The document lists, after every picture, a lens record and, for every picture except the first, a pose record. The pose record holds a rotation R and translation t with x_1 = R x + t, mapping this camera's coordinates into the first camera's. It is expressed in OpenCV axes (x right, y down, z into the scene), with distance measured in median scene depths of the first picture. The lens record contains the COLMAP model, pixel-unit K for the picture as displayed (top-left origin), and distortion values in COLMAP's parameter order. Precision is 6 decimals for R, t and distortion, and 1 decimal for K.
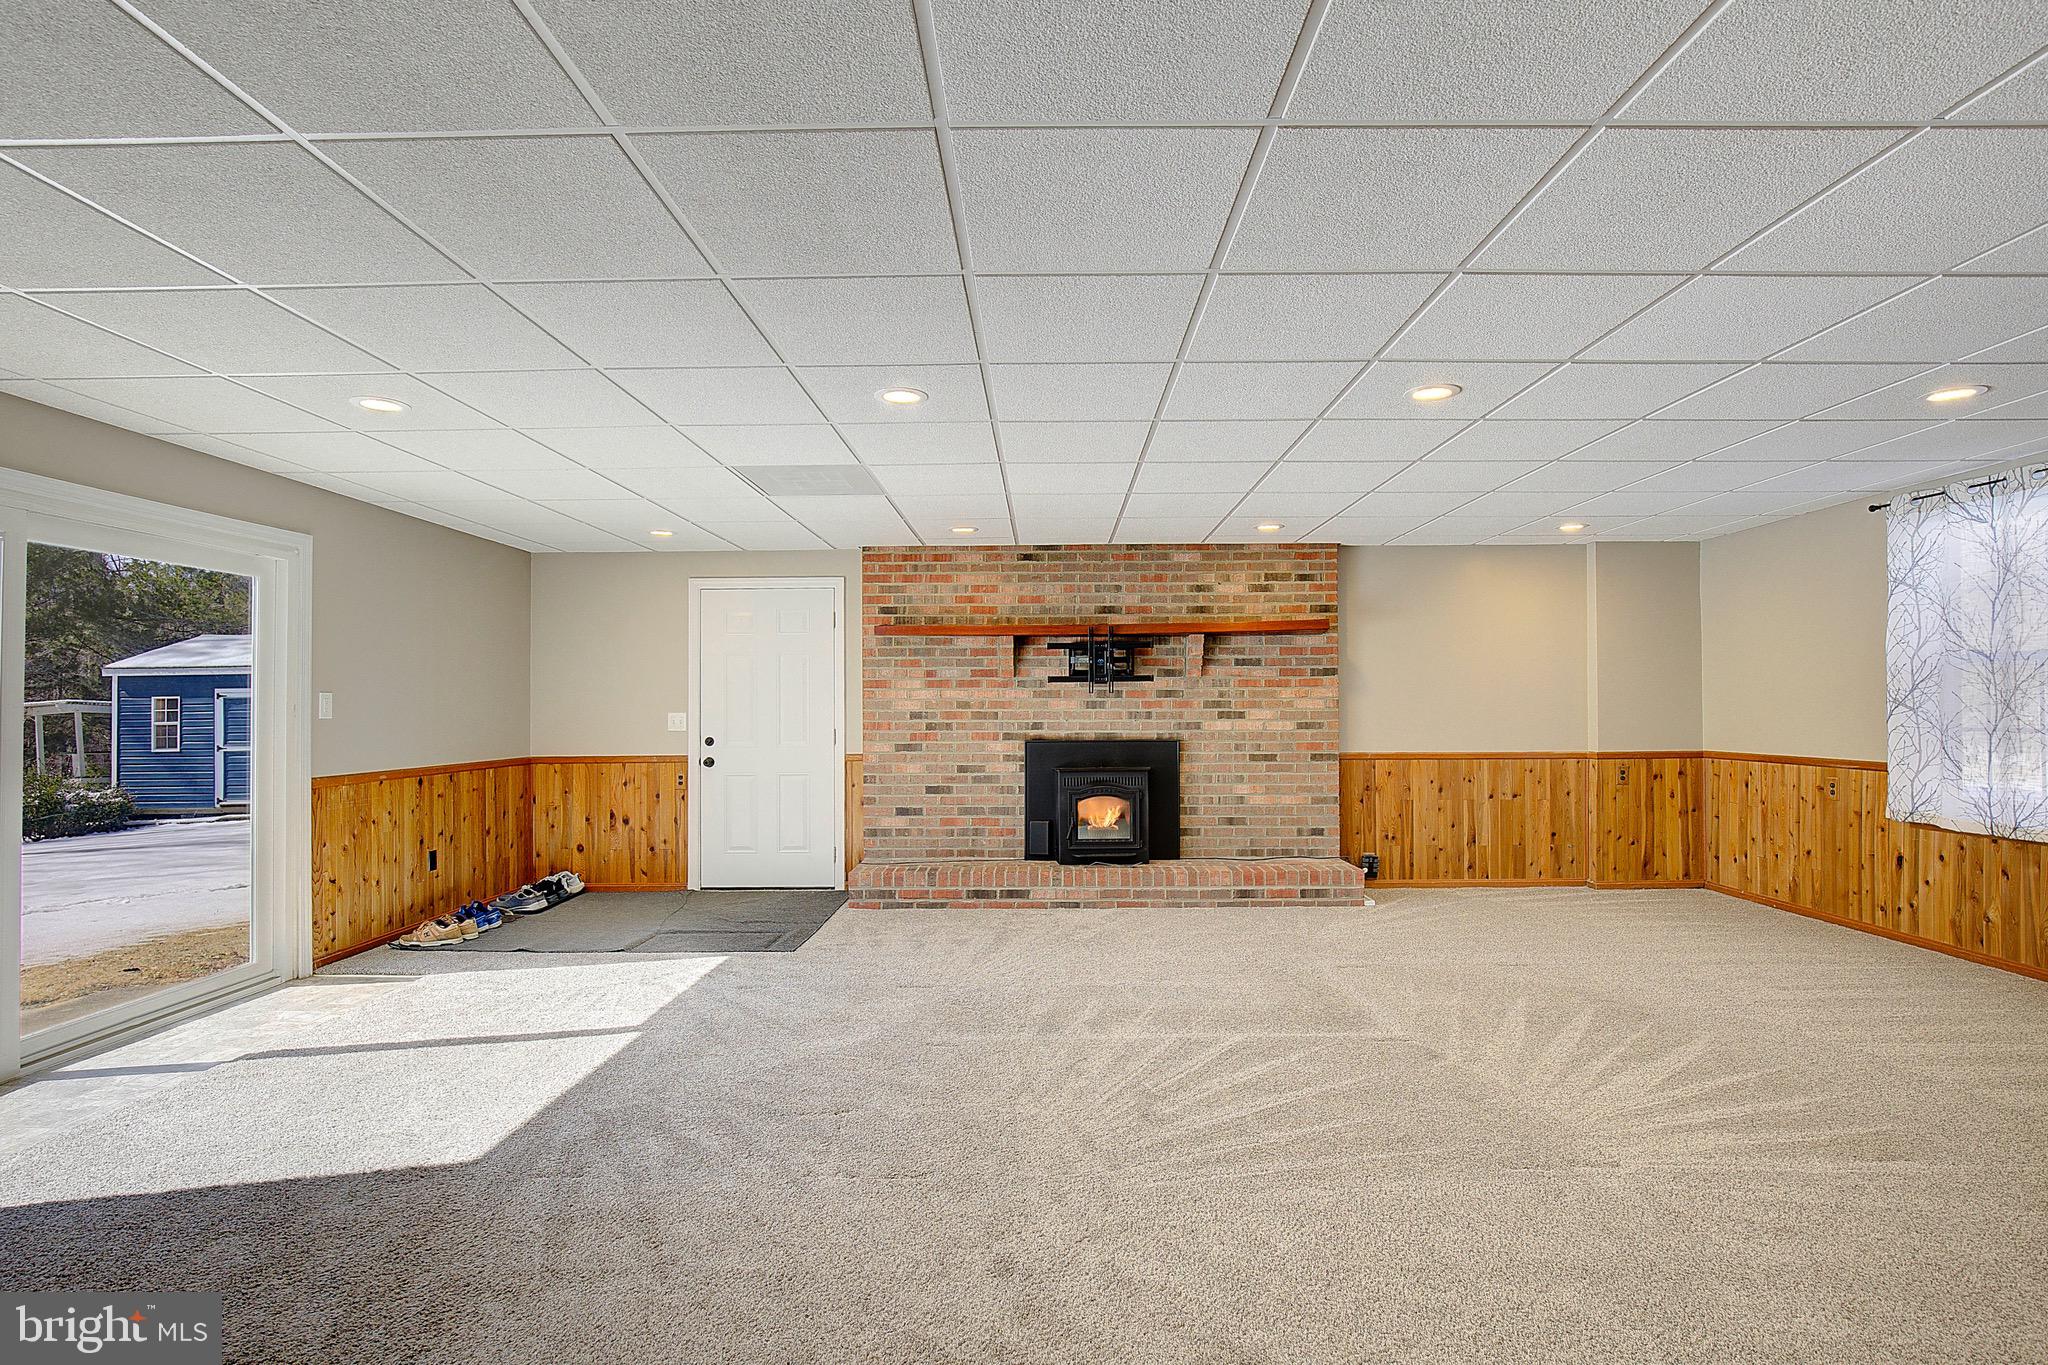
lens RADIAL K [[957.3, 0, 1040.7], [0, 957.3, 696.3], [0, 0, 1]] dist [-0.023464, 0.007730]
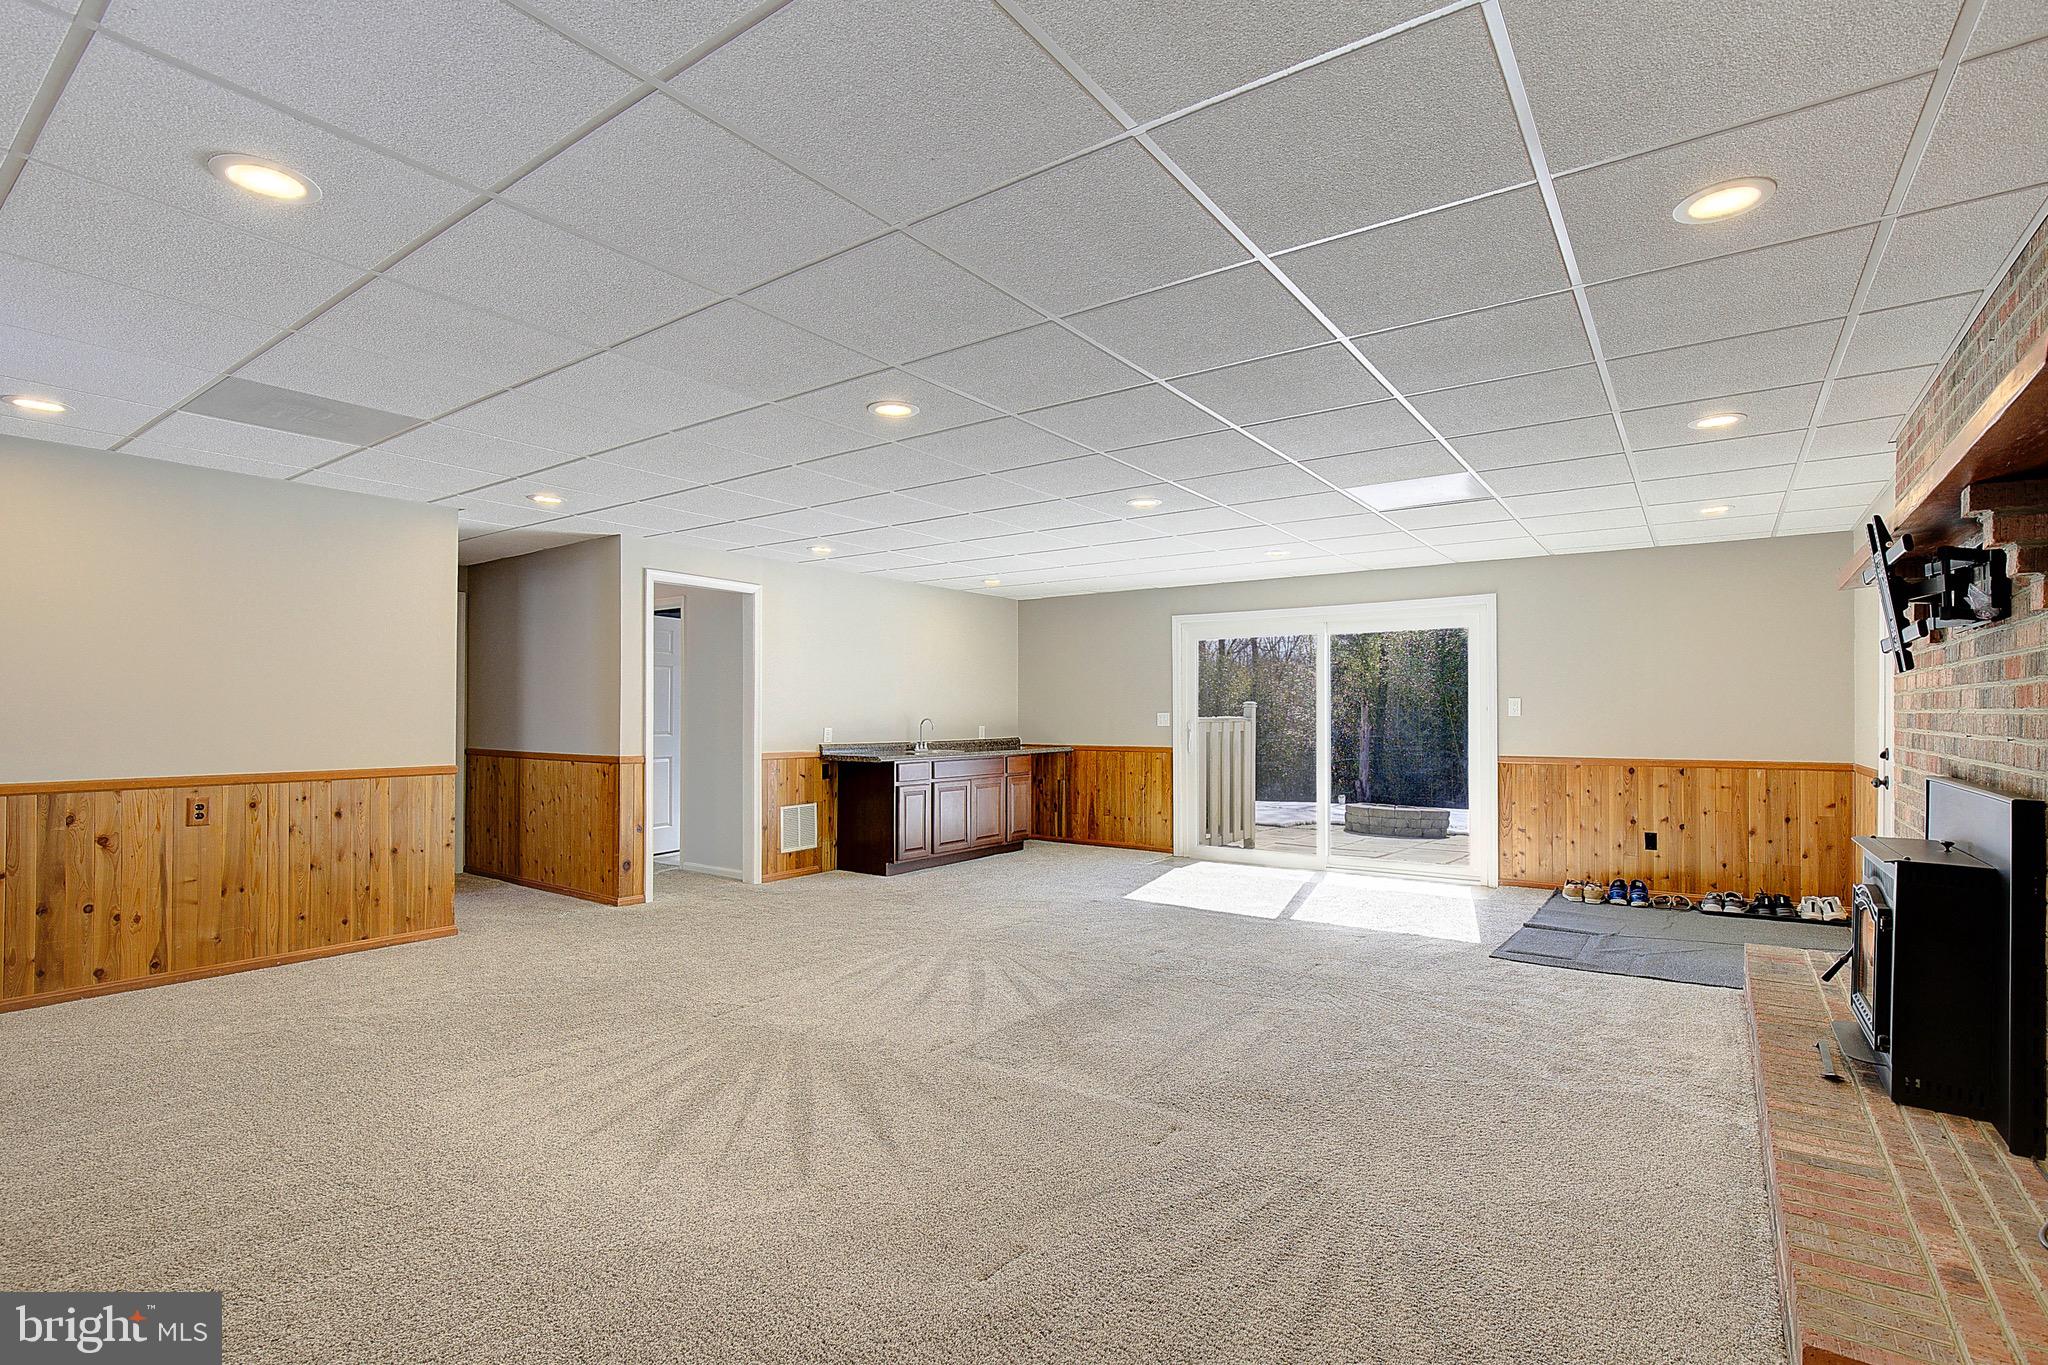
lens RADIAL K [[957.3, 0, 1020.4], [0, 957.3, 710.6], [0, 0, 1]] dist [-0.023464, 0.007730]
pose [[-0.585073, 0.003232, -0.810974, 0.626209], [0.014425, 0.999875, -0.006422, 0.009414], [0.810852, -0.015456, -0.585047, 0.895753]]
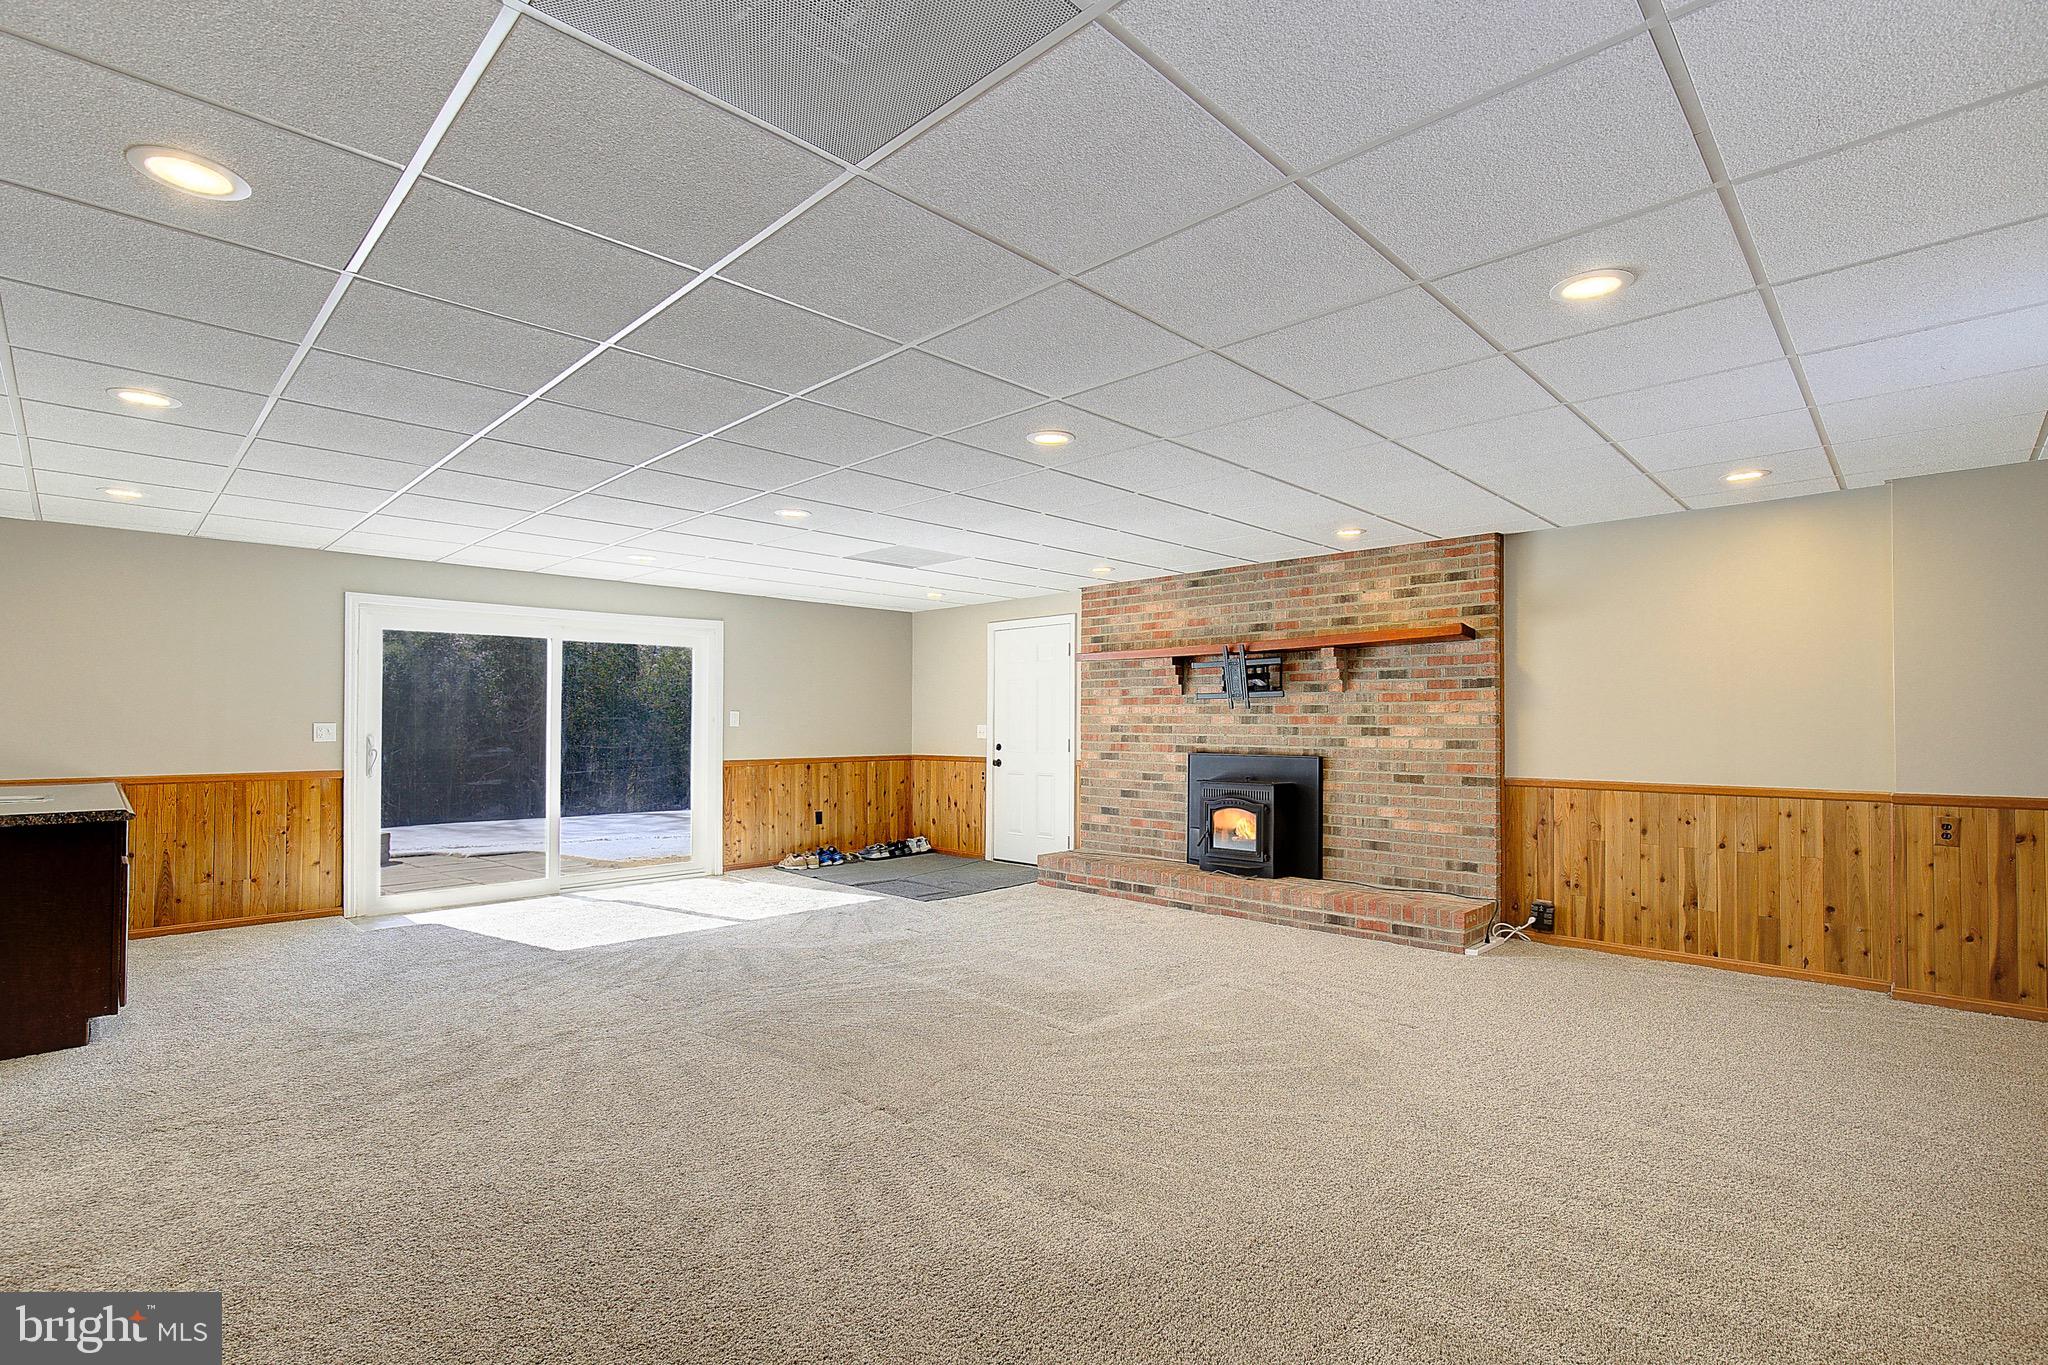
lens RADIAL K [[957.3, 0, 1052.6], [0, 957.3, 690.1], [0, 0, 1]] dist [-0.023464, 0.007730]
pose [[0.720900, -0.017430, -0.692820, 0.621633], [0.005011, 0.999789, -0.019939, -0.003926], [0.693021, 0.010902, 0.720835, 0.109417]]
